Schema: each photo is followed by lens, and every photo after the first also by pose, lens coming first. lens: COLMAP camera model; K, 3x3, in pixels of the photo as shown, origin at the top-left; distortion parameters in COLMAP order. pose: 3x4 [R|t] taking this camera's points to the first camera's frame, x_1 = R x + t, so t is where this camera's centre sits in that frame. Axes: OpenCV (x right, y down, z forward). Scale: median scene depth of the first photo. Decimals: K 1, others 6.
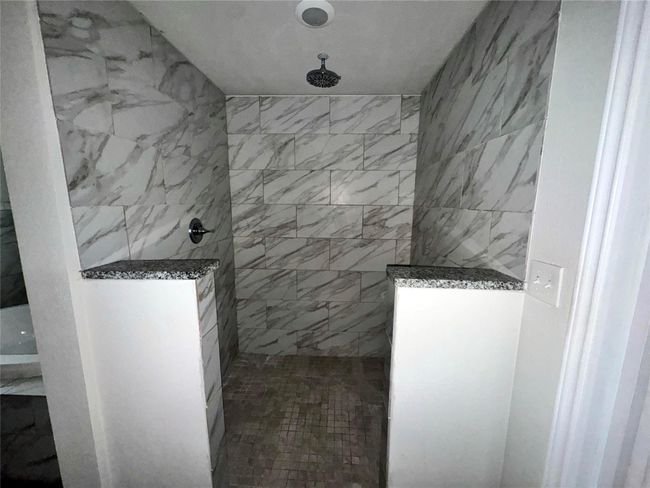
lens RADIAL K [[259.7, 0, 324.6], [0, 259.7, 242.3], [0, 0, 1]] dist [-0.000039, 0.000022]
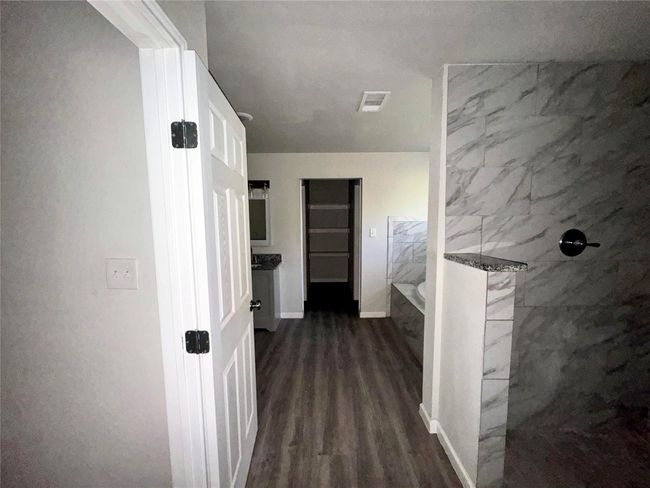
lens RADIAL K [[259.7, 0, 324.8], [0, 259.7, 243.7], [0, 0, 1]] dist [-0.000039, 0.000022]
pose [[0.088605, 0.104223, -0.990599, 0.615248], [-0.143487, 0.985473, 0.090850, 0.004504], [0.985678, 0.134088, 0.102273, 0.039282]]
